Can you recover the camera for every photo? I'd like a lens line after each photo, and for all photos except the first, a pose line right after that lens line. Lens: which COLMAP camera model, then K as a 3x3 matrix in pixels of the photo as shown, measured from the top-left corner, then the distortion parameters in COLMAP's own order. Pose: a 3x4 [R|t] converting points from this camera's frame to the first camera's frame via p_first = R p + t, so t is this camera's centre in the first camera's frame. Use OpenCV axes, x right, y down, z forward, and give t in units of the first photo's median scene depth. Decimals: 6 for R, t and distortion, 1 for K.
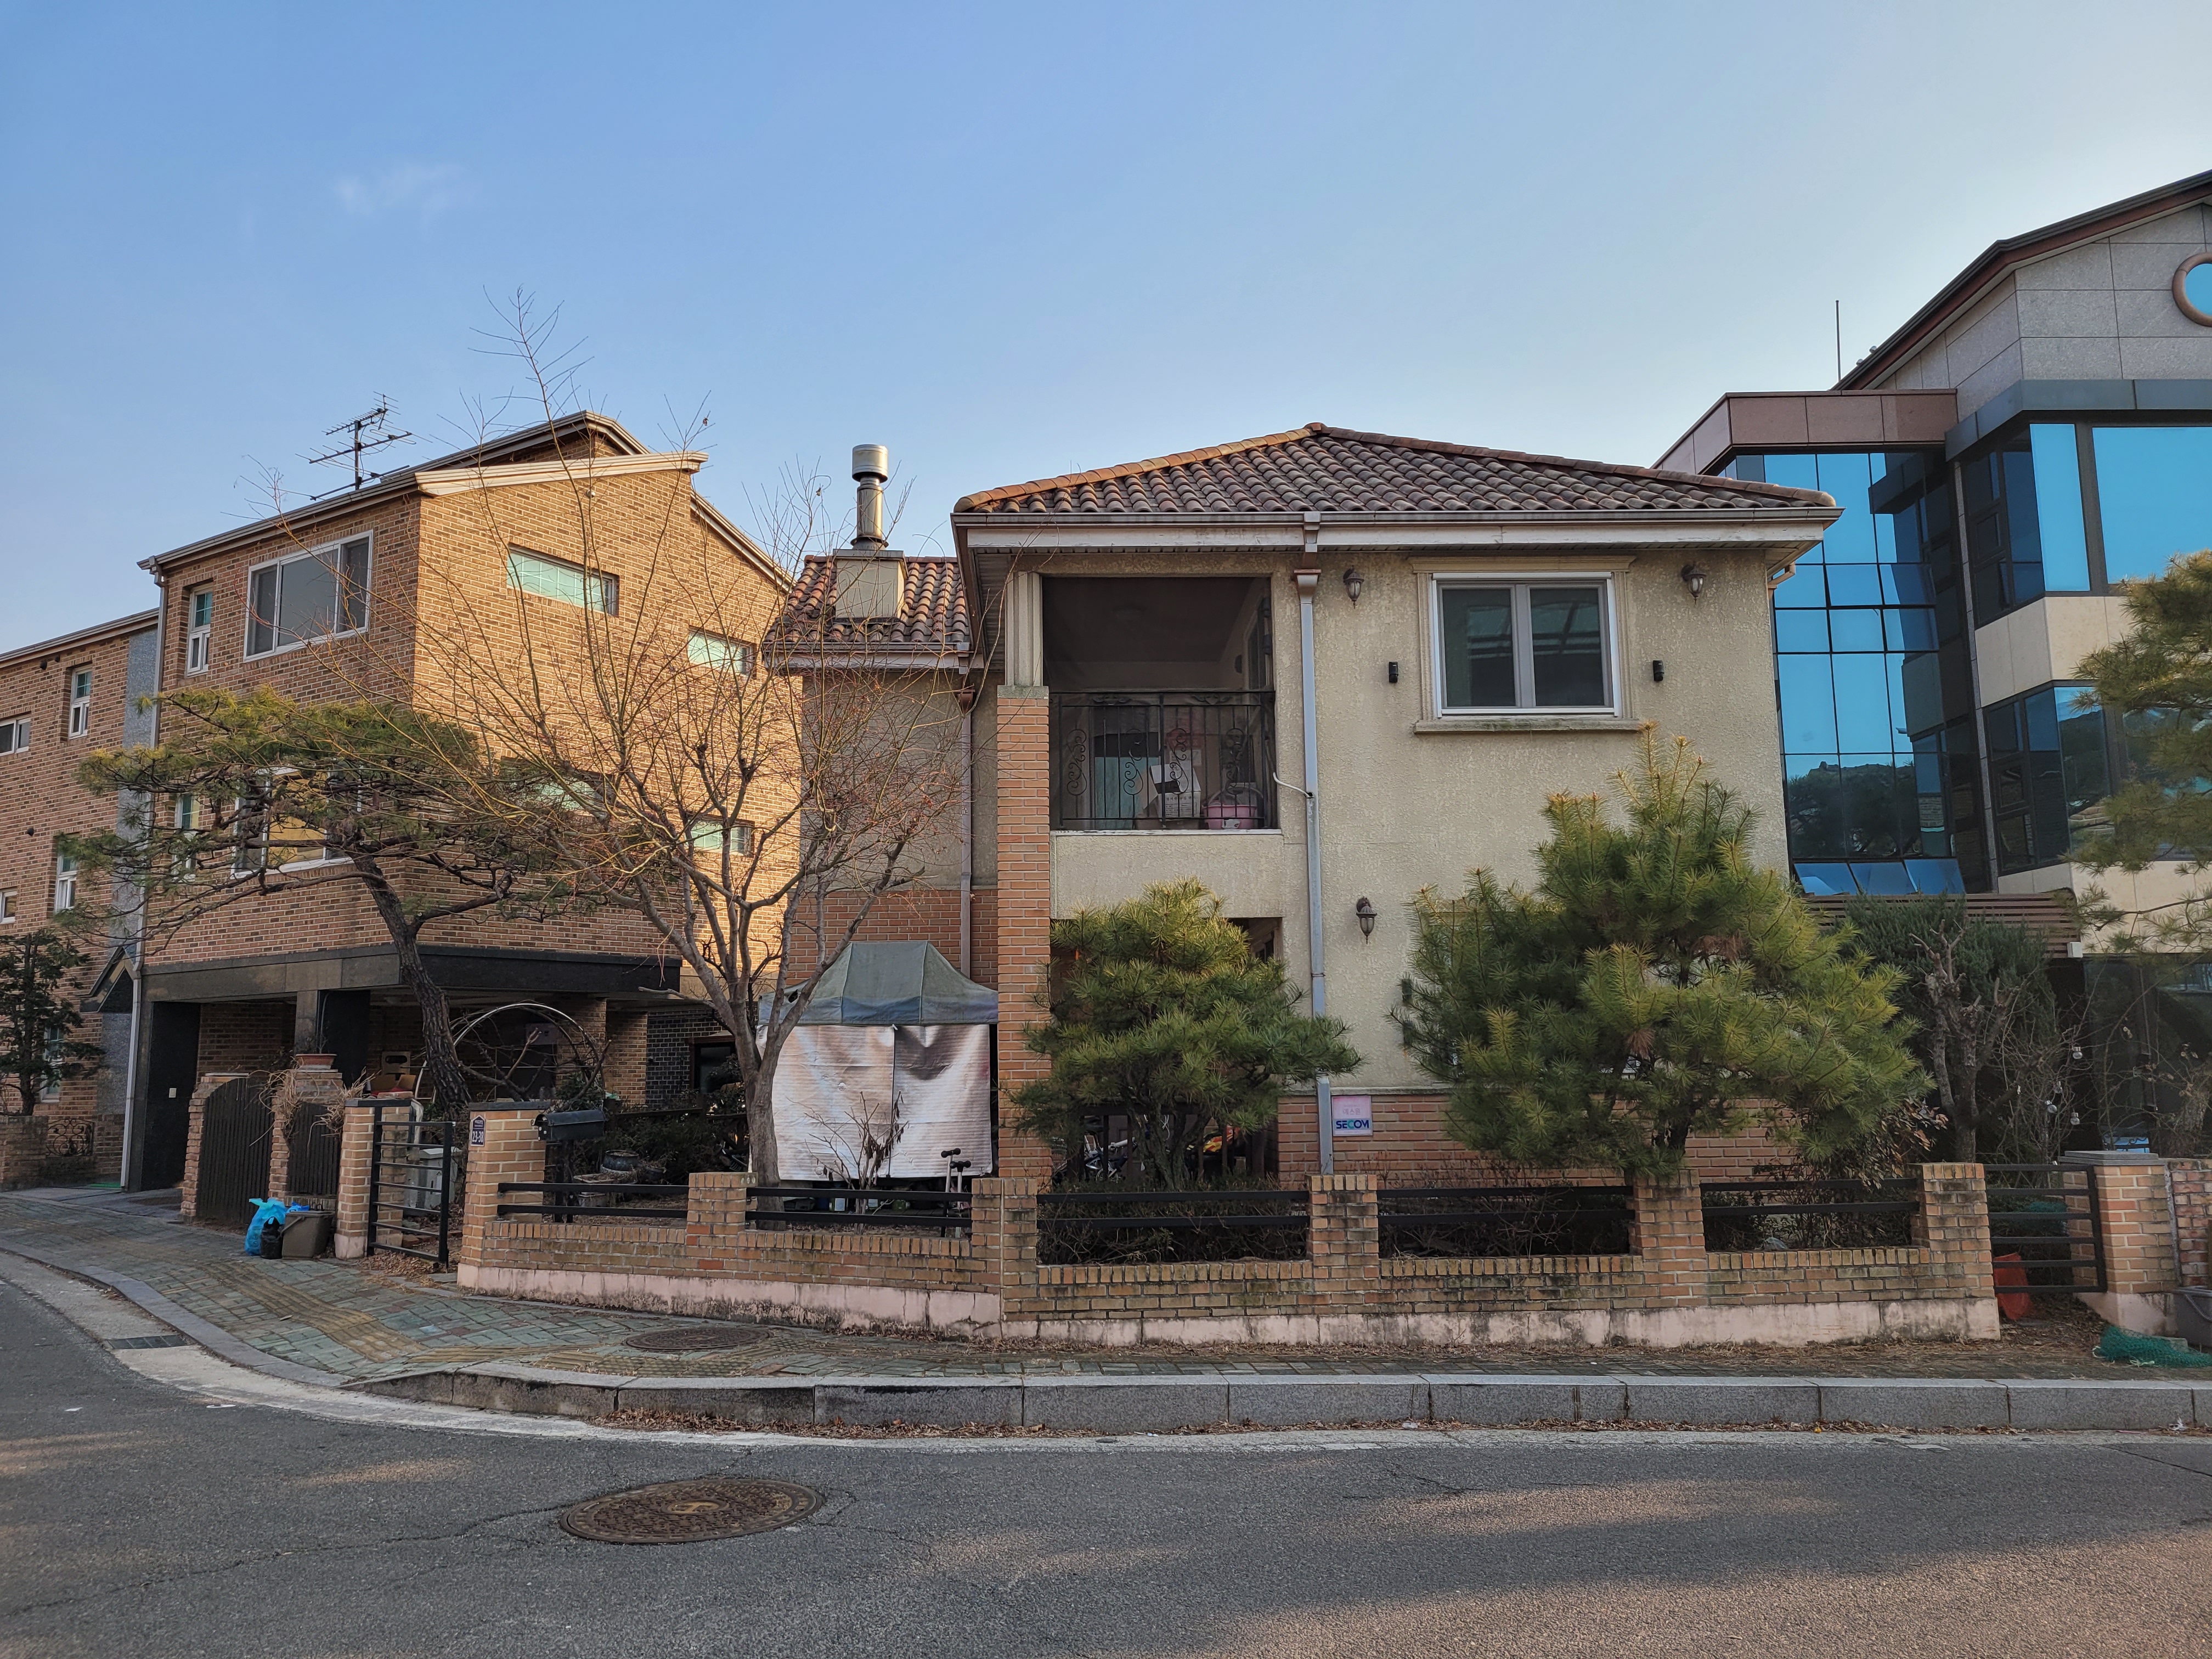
lens RADIAL K [[1674.2, 0, 1120.3], [0, 1674.2, 828.1], [0, 0, 1]] dist [0.013277, -0.005737]
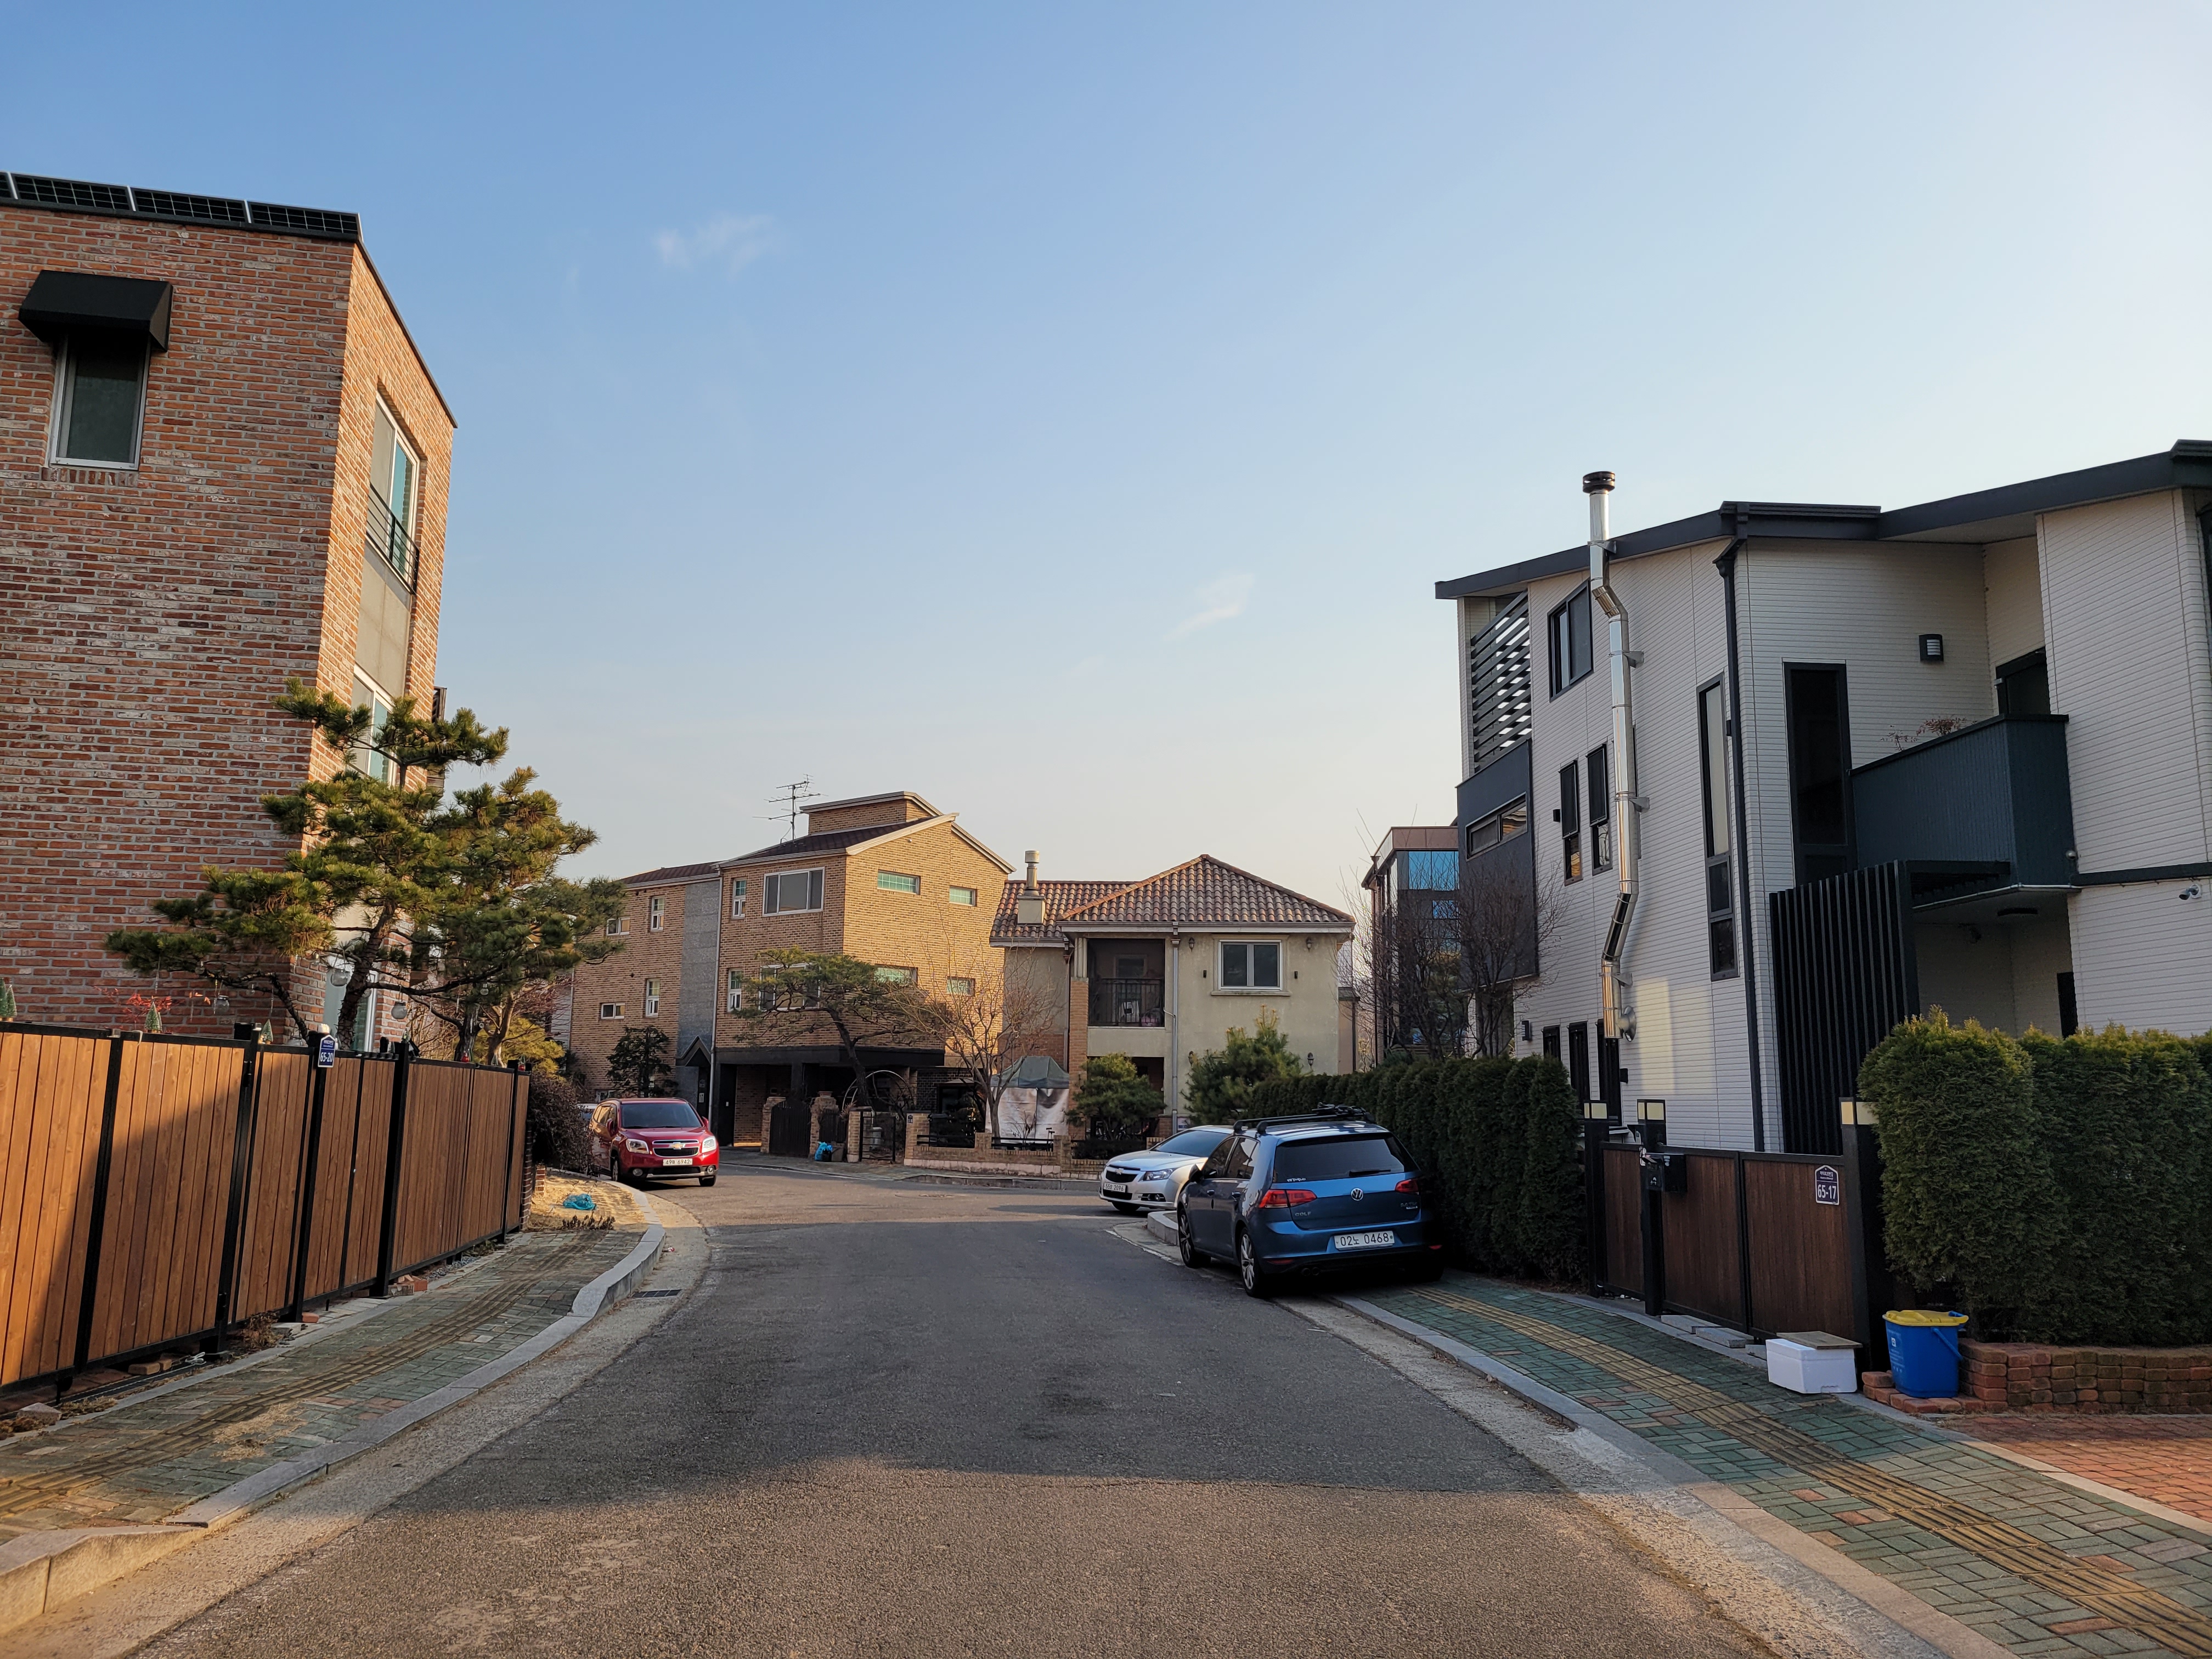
lens RADIAL K [[1674.2, 0, 1095.8], [0, 1674.2, 820.3], [0, 0, 1]] dist [0.013277, -0.005737]
pose [[0.993235, 0.010839, -0.115613, 0.308434], [-0.013789, 0.999599, -0.024743, -0.286799], [0.115298, 0.026170, 0.992986, -1.949857]]
